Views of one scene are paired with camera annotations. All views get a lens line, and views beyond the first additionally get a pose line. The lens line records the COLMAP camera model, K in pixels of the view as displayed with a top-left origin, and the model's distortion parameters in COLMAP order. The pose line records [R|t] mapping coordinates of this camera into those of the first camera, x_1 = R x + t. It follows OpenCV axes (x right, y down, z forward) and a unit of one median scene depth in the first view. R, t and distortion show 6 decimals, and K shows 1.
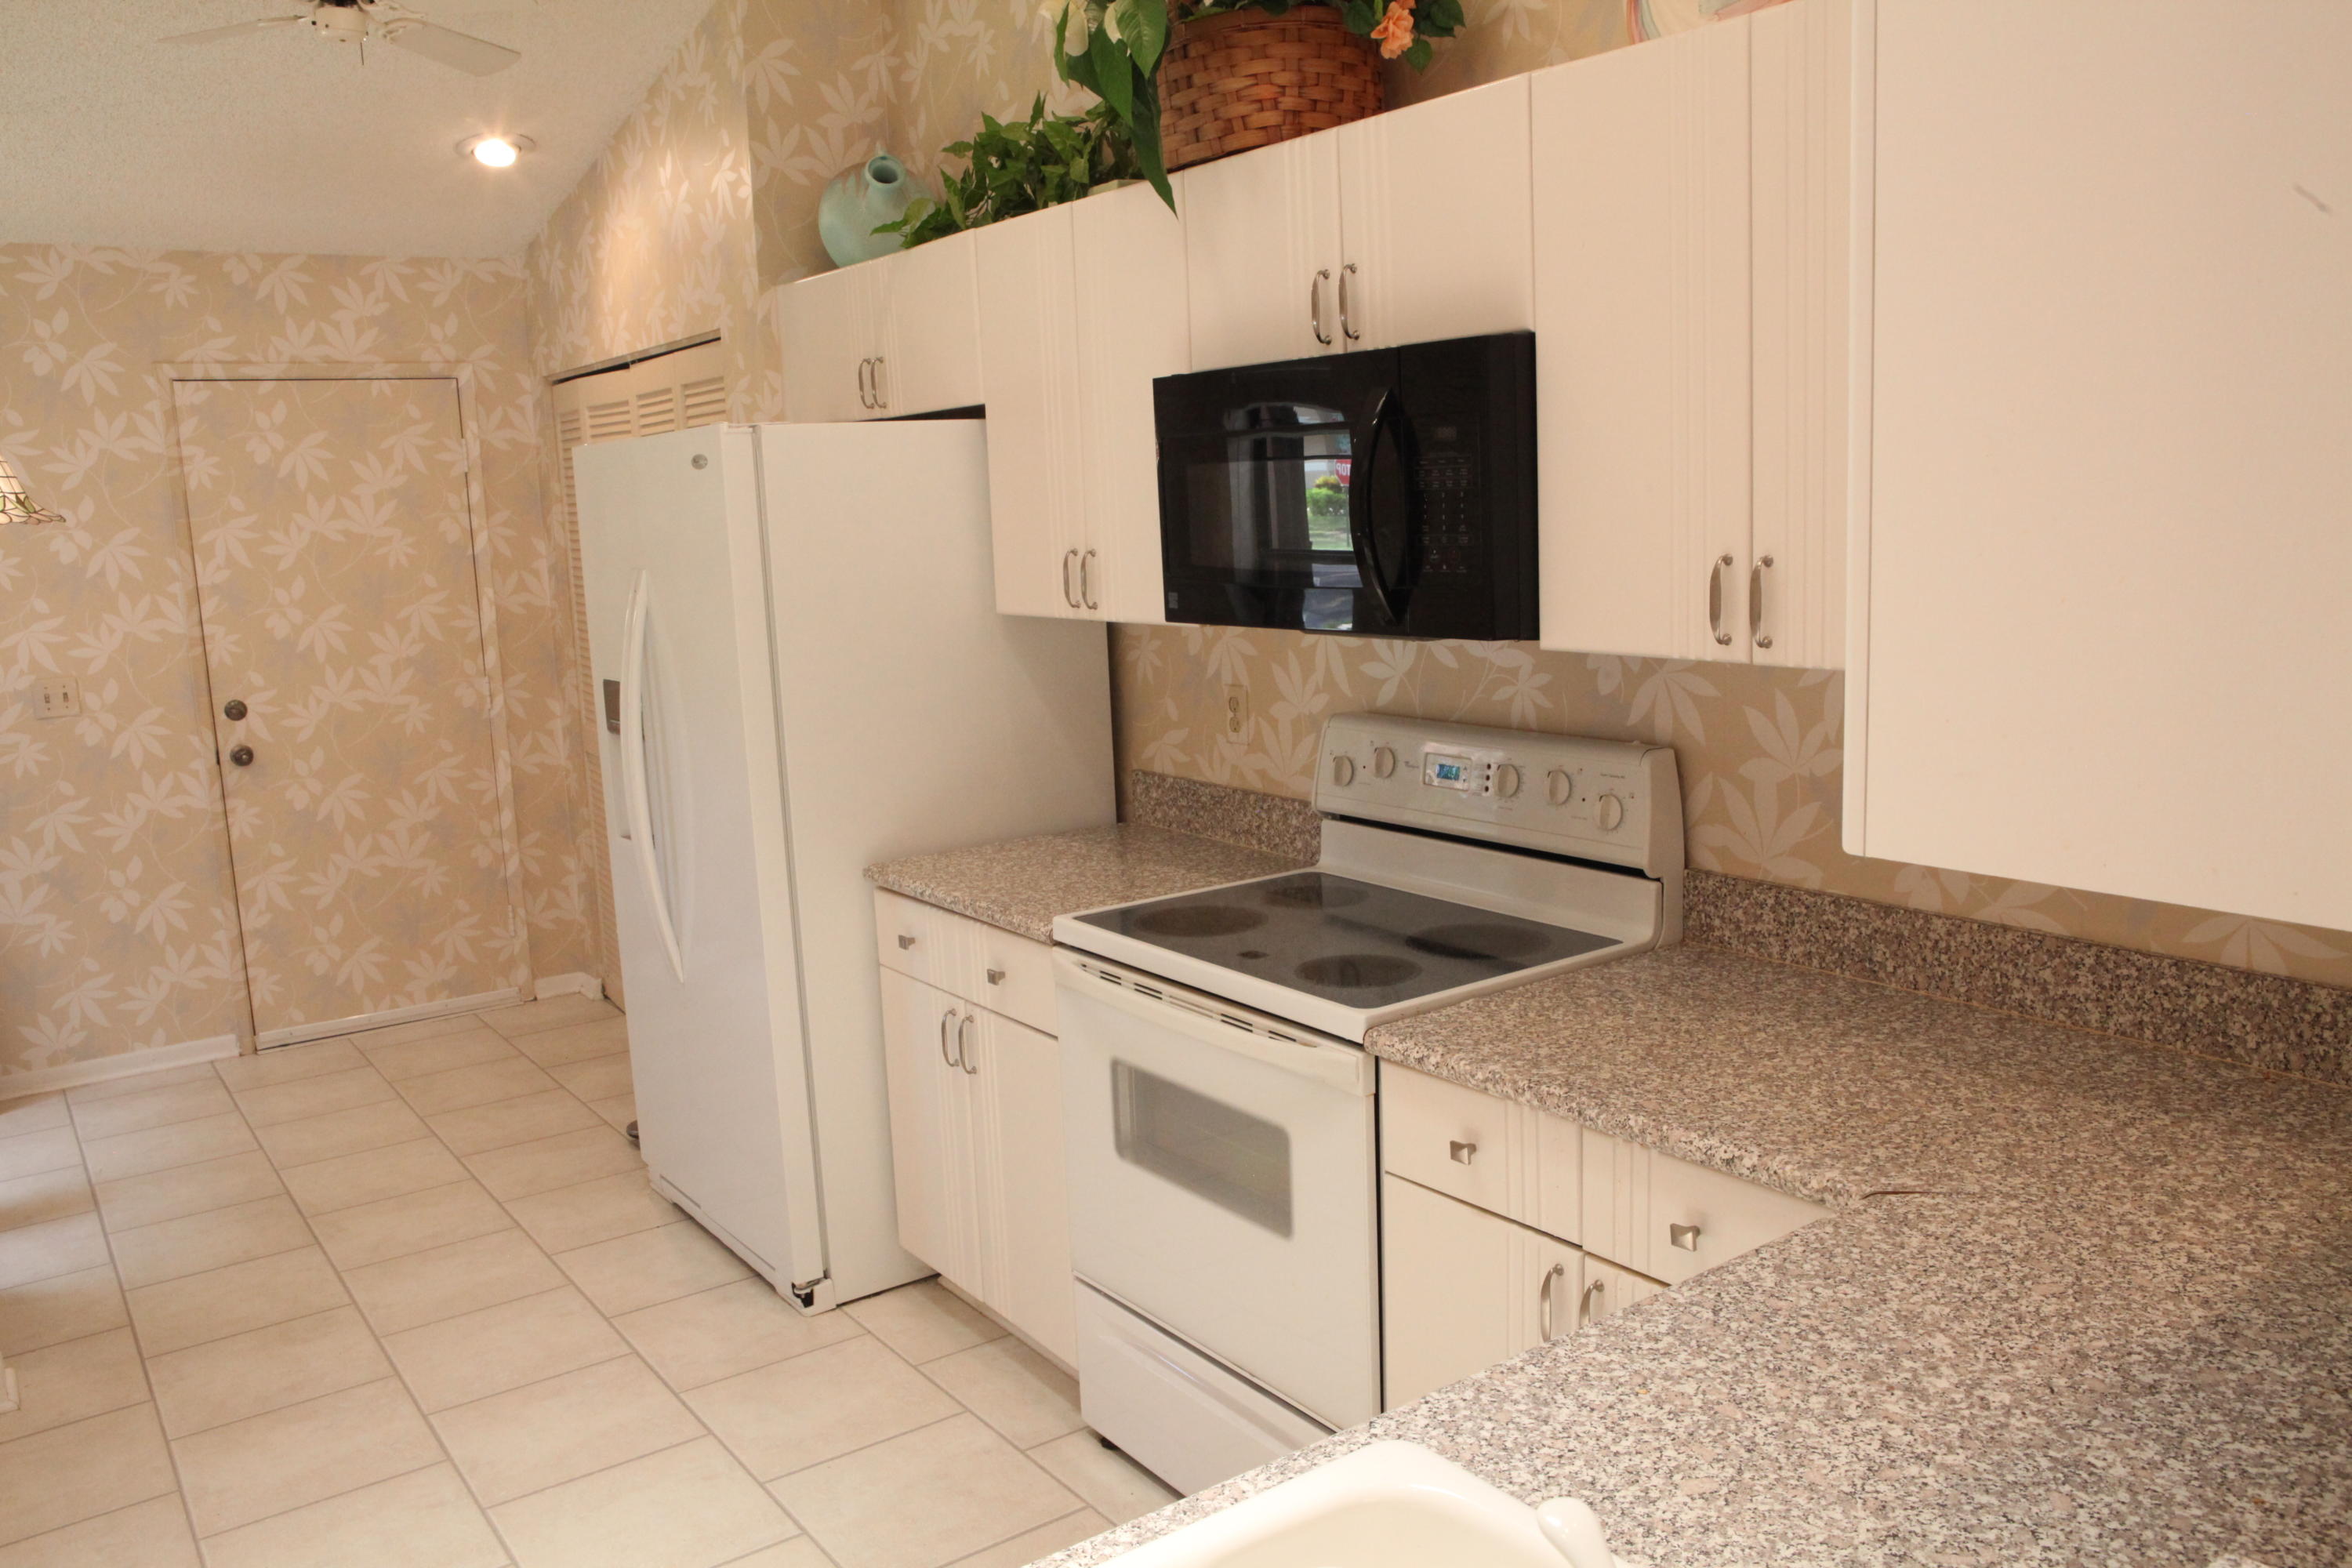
lens RADIAL K [[1791.5, 0, 1176.0], [0, 1791.5, 784.0], [0, 0, 1]] dist [-0.105028, 0.095594]
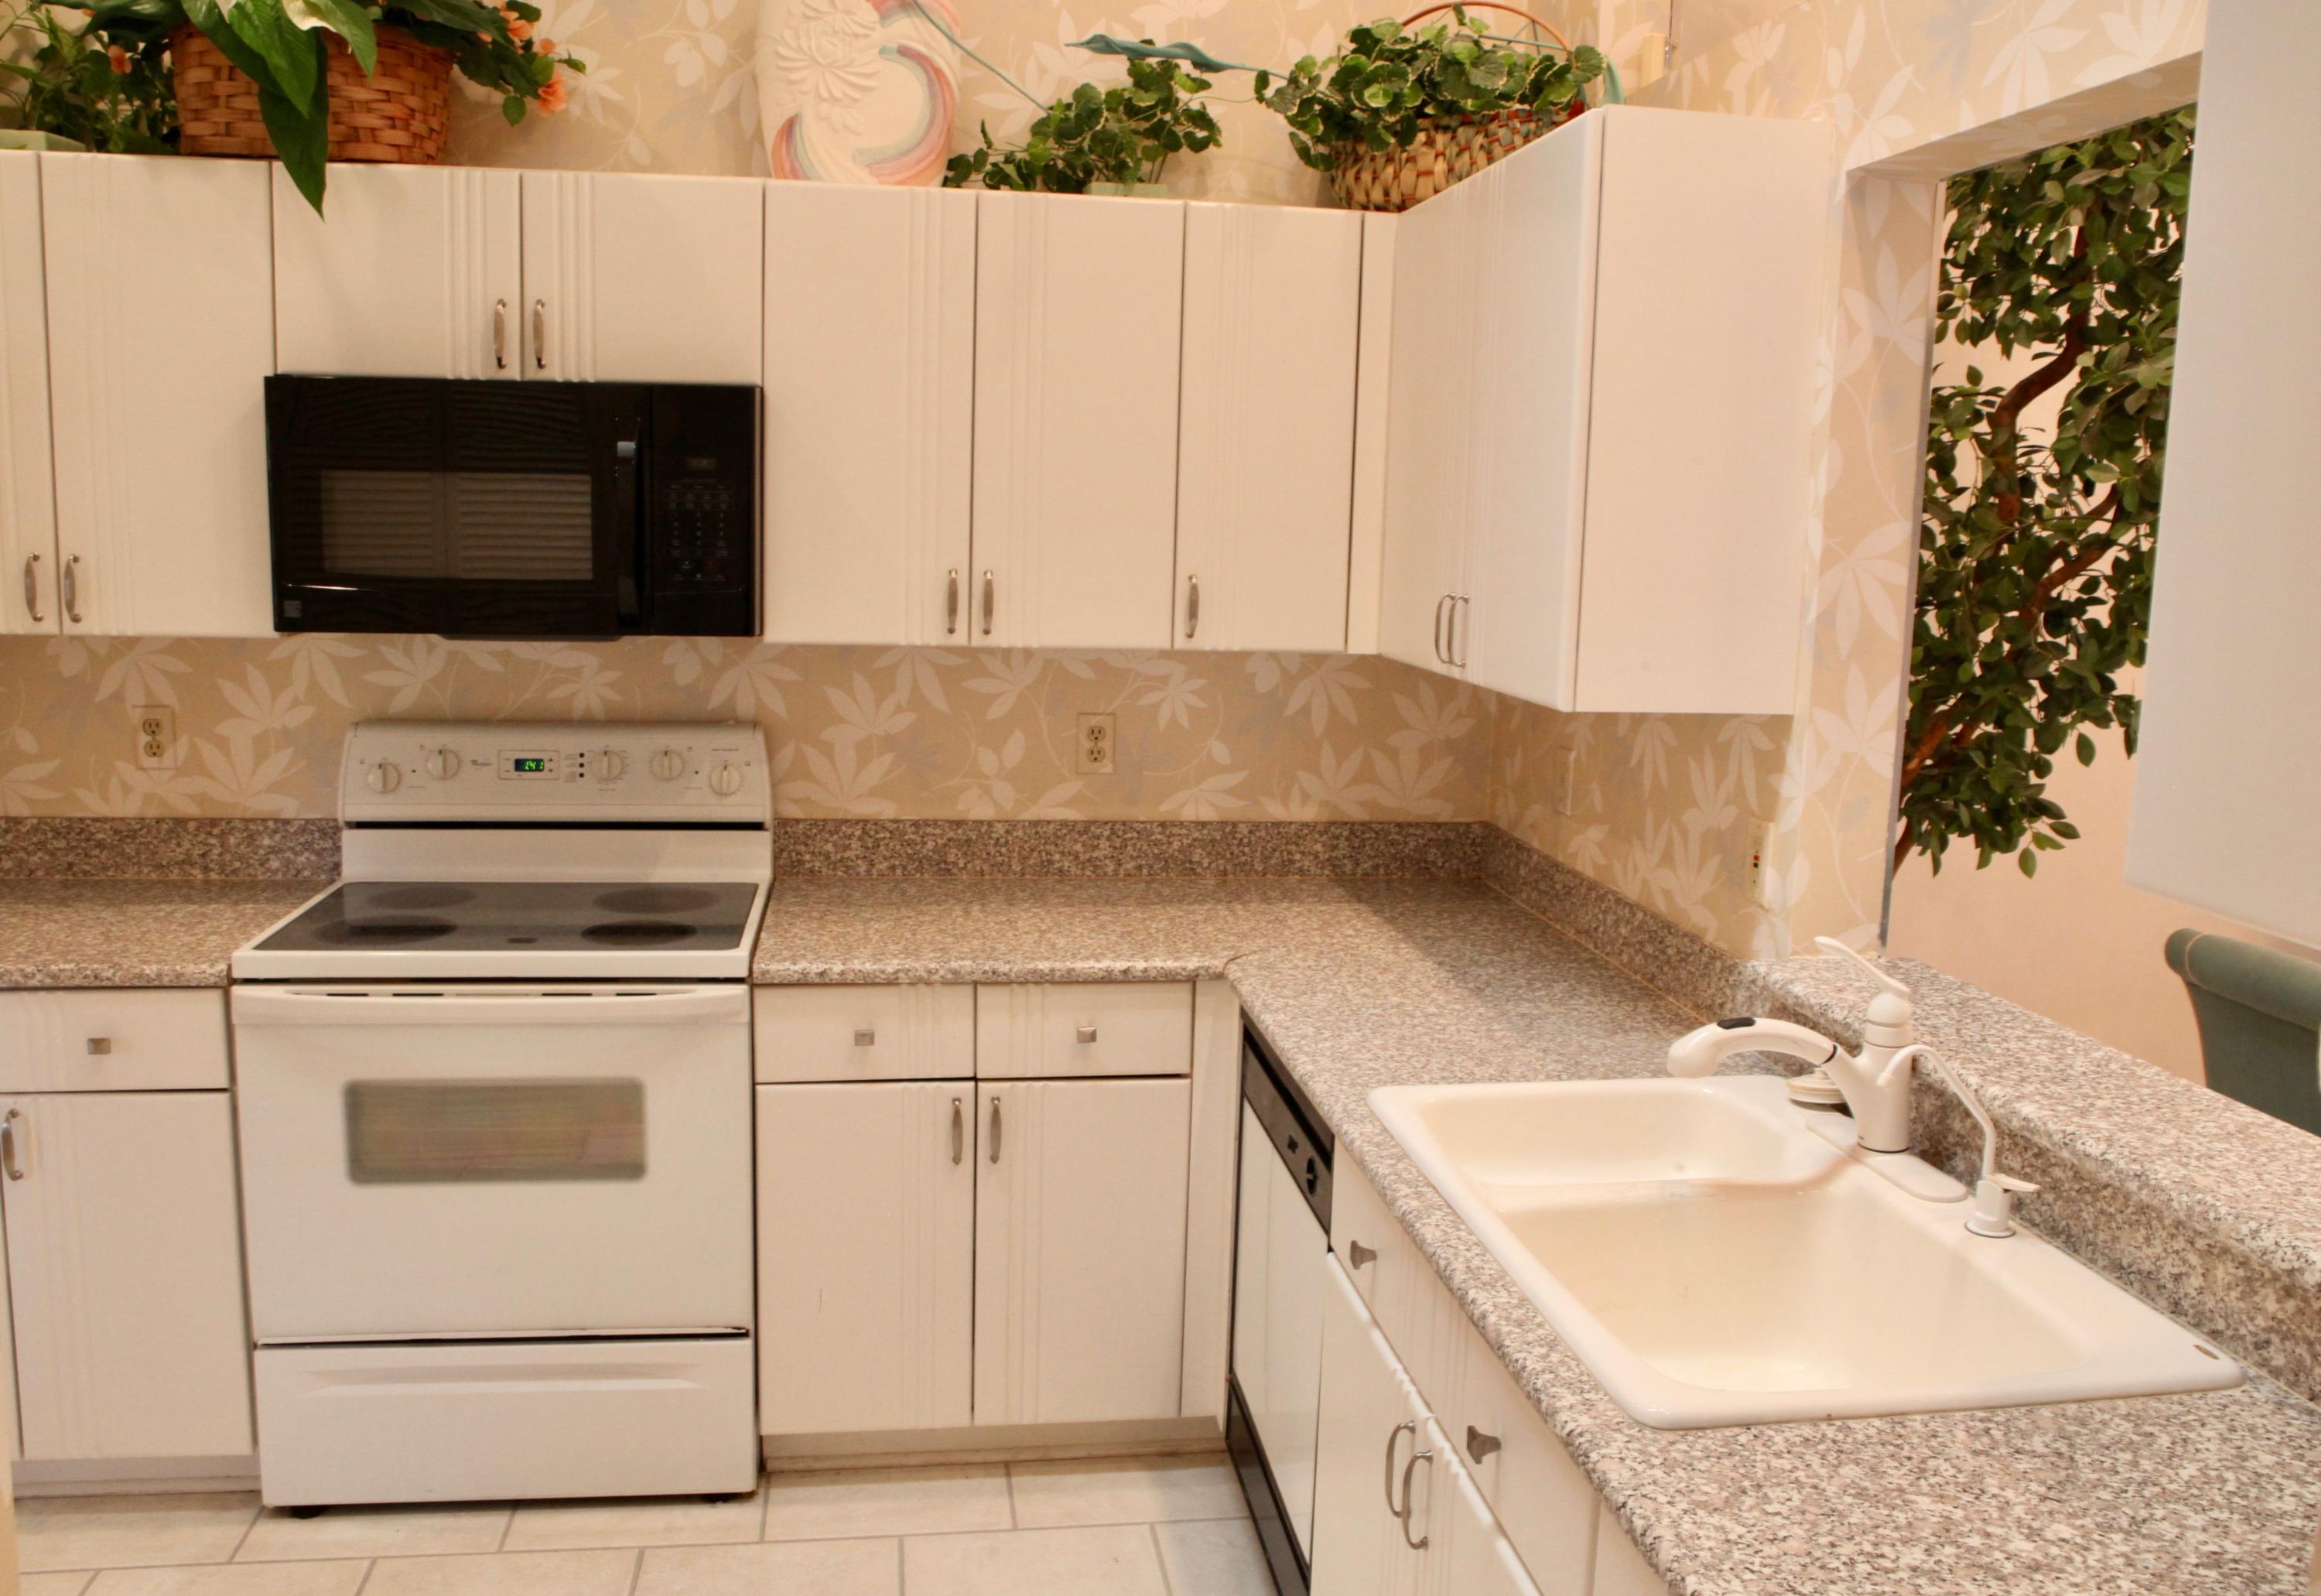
lens RADIAL K [[1753.5, 0, 1160.5], [0, 1753.5, 798.0], [0, 0, 1]] dist [-0.103826, 0.007096]
pose [[0.445803, -0.089384, 0.890657, -0.658844], [0.094328, 0.994153, 0.052557, -0.006248], [-0.890147, 0.060584, 0.451628, 0.190387]]
